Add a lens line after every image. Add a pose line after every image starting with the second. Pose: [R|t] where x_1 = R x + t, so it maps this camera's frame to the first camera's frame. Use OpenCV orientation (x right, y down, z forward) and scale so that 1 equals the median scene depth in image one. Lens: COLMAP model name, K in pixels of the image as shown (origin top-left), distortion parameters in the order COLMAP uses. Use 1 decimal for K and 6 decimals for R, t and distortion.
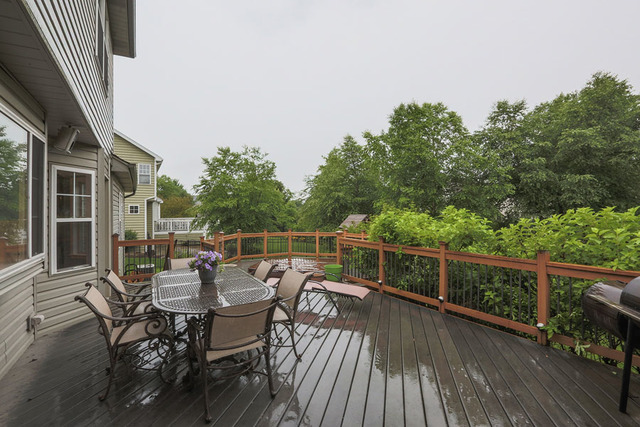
lens RADIAL K [[322.2, 0, 320.0], [0, 322.2, 213.5], [0, 0, 1]] dist [-0.041446, 0.000177]
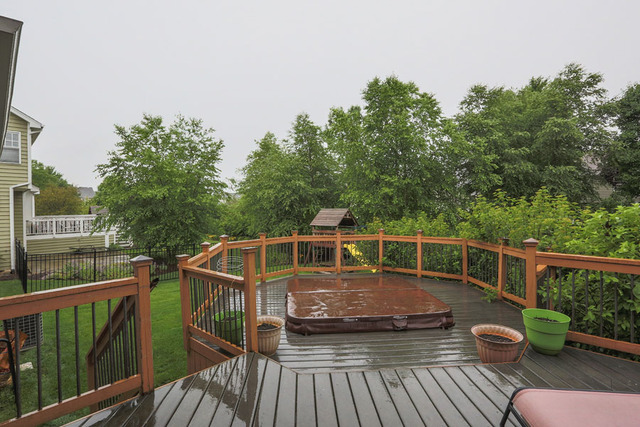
lens RADIAL K [[322.2, 0, 320.0], [0, 322.2, 213.5], [0, 0, 1]] dist [-0.041446, 0.000177]
pose [[0.956249, -0.011351, 0.292332, -0.138727], [0.006691, 0.999834, 0.016936, 0.002442], [-0.292476, -0.014239, 0.956167, 0.225263]]
